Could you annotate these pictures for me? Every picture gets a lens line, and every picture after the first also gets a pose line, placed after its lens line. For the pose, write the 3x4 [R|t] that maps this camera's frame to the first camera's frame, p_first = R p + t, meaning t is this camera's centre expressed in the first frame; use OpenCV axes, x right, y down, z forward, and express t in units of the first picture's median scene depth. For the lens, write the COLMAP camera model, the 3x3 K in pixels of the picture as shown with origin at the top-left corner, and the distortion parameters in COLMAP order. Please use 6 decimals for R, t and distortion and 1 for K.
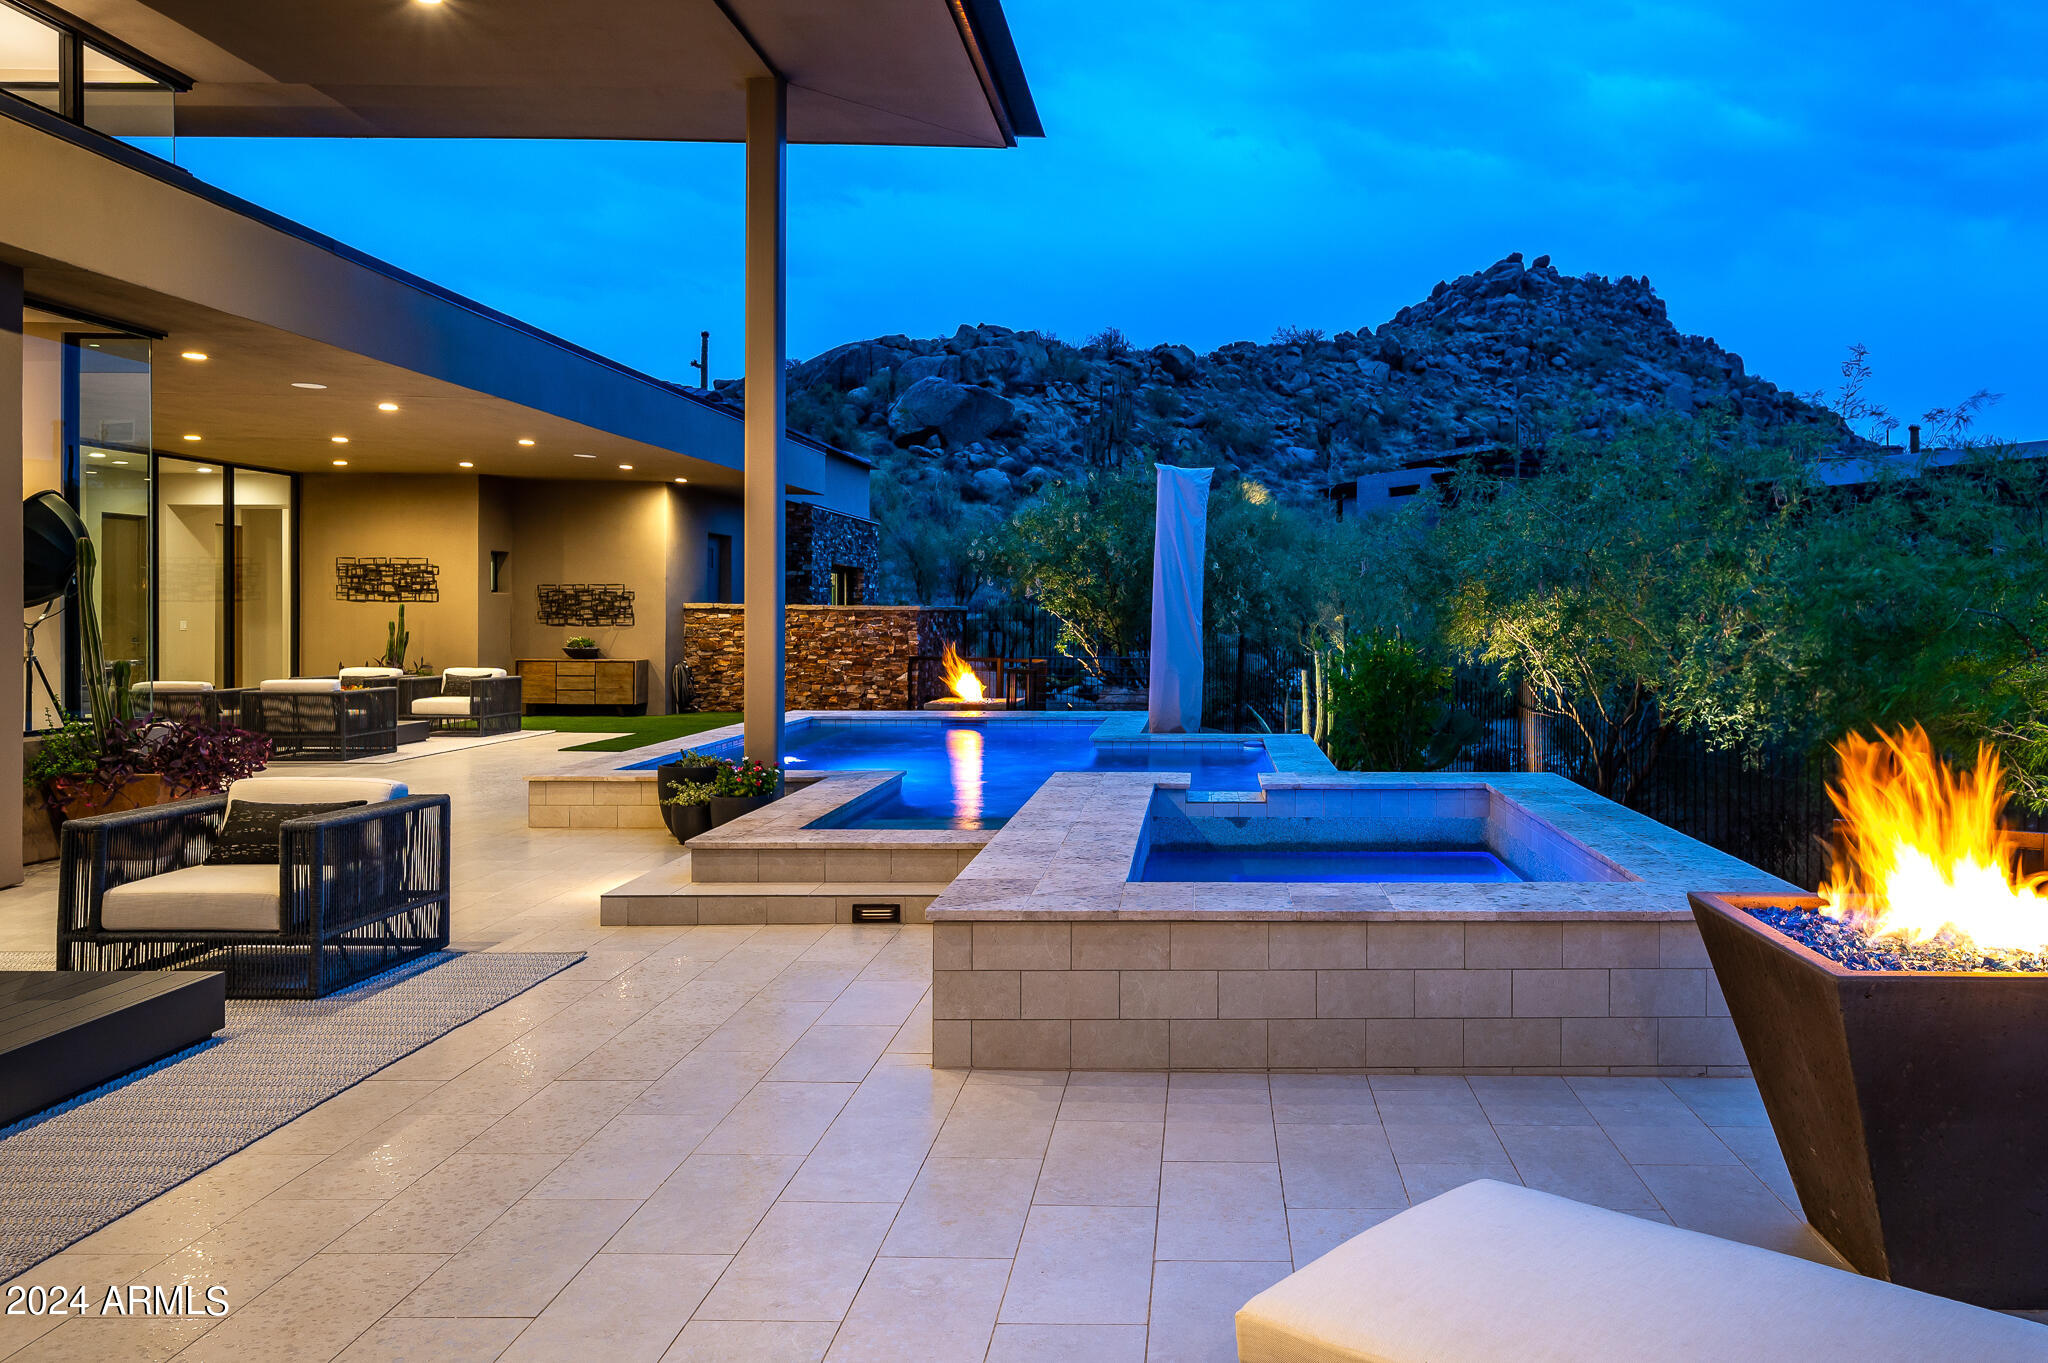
lens RADIAL K [[1520.3, 0, 1222.8], [0, 1520.3, 621.4], [0, 0, 1]] dist [-0.000765, -0.006871]
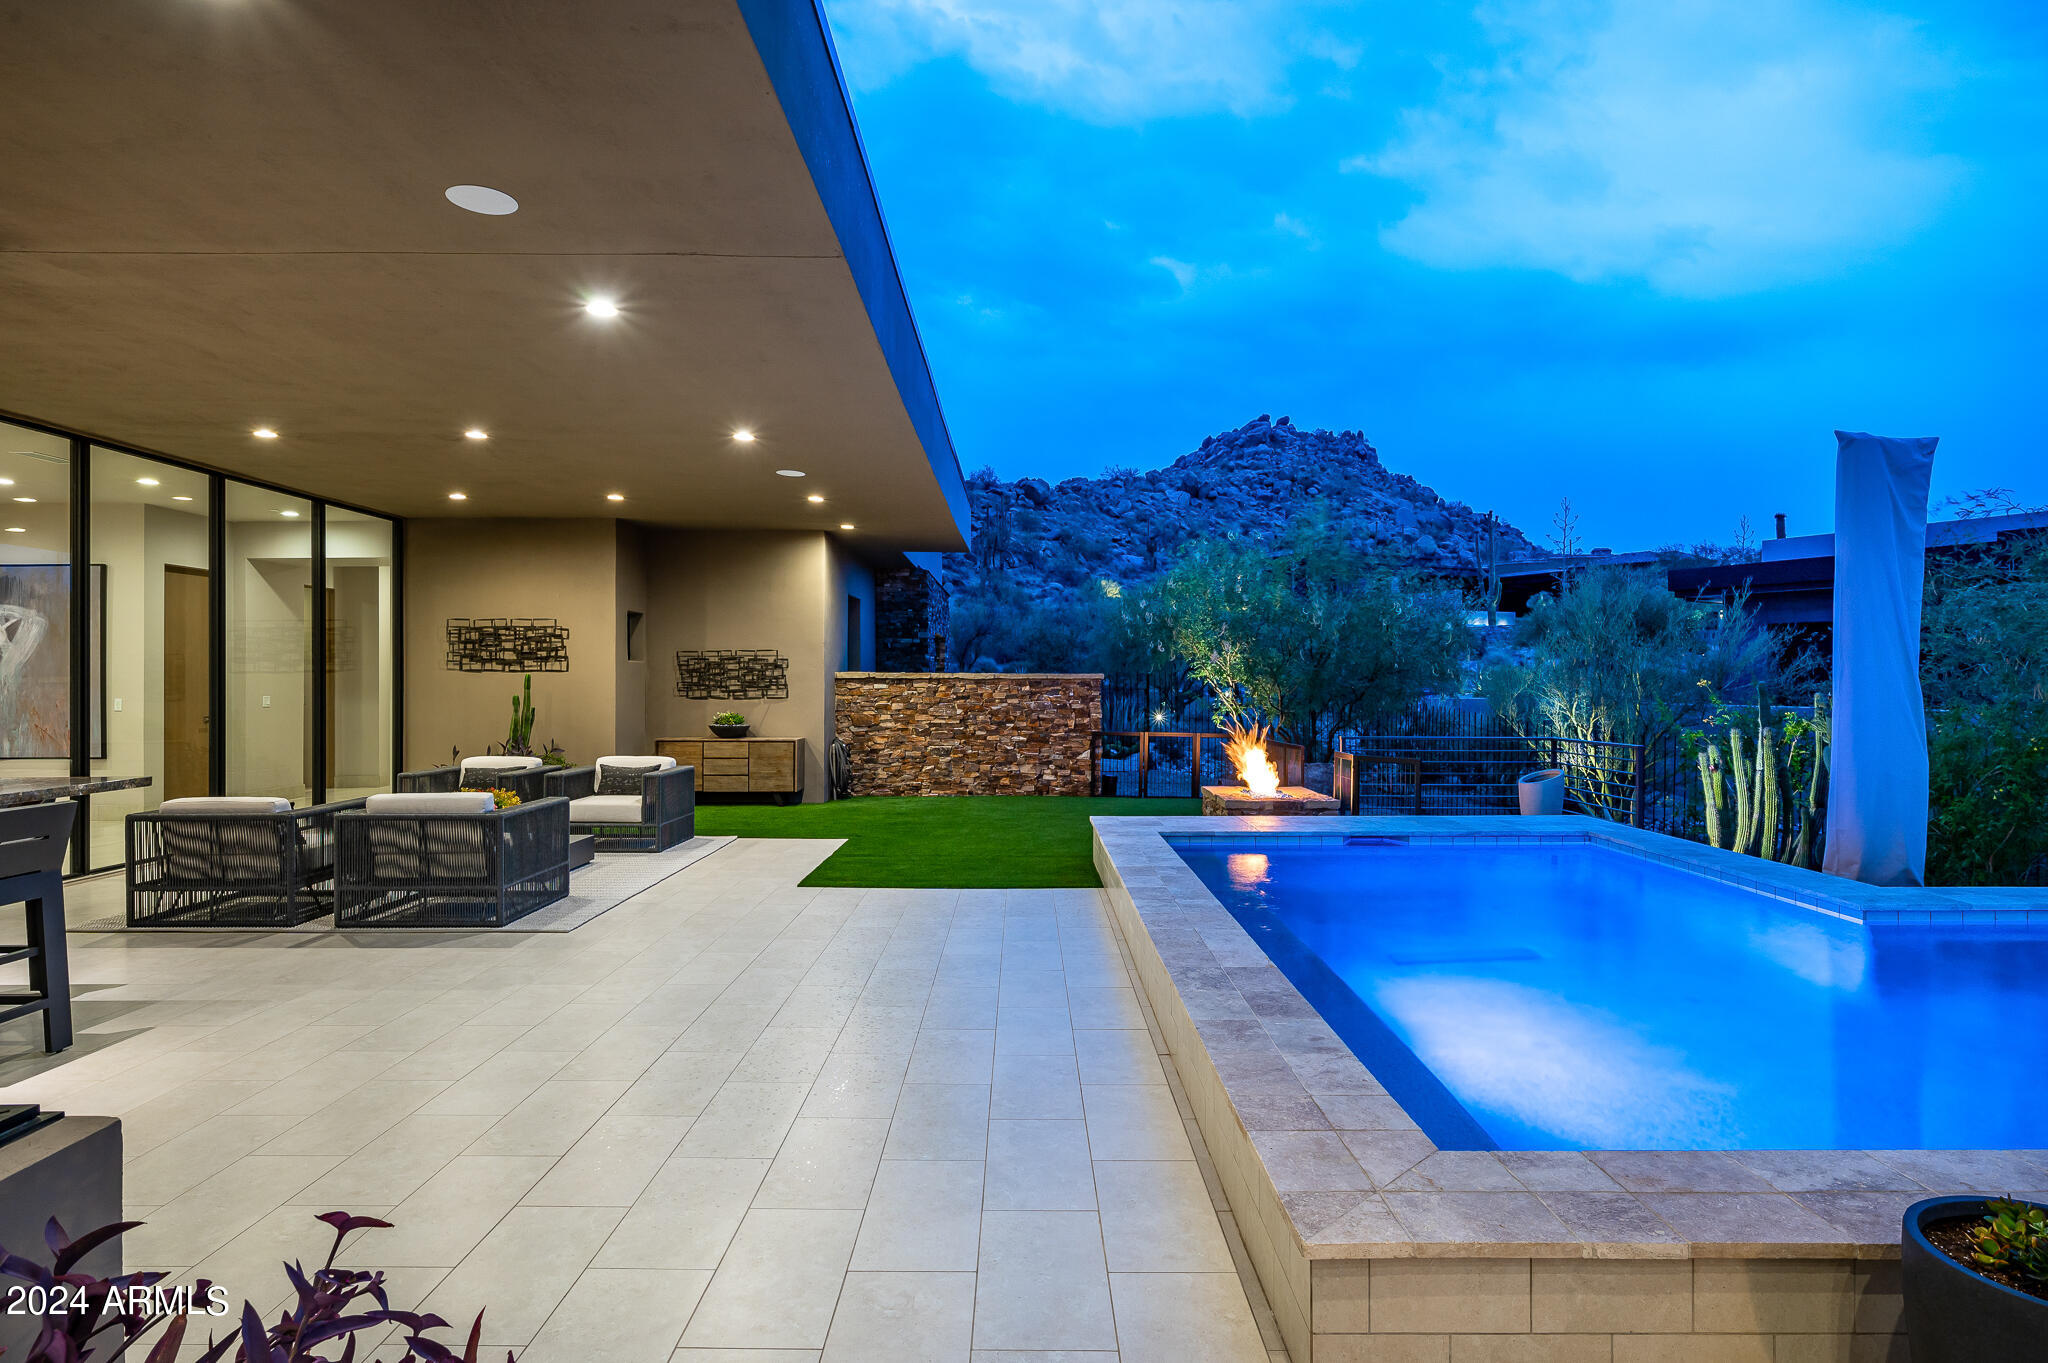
lens RADIAL K [[1110.0, 0, 1024.0], [0, 1110.0, 681.5], [0, 0, 1]] dist [-0.002211, -0.001599]
pose [[0.999847, -0.005890, -0.016449, -0.225192], [0.005794, 0.999966, -0.005909, -0.002064], [0.016484, 0.005812, 0.999847, 0.347517]]
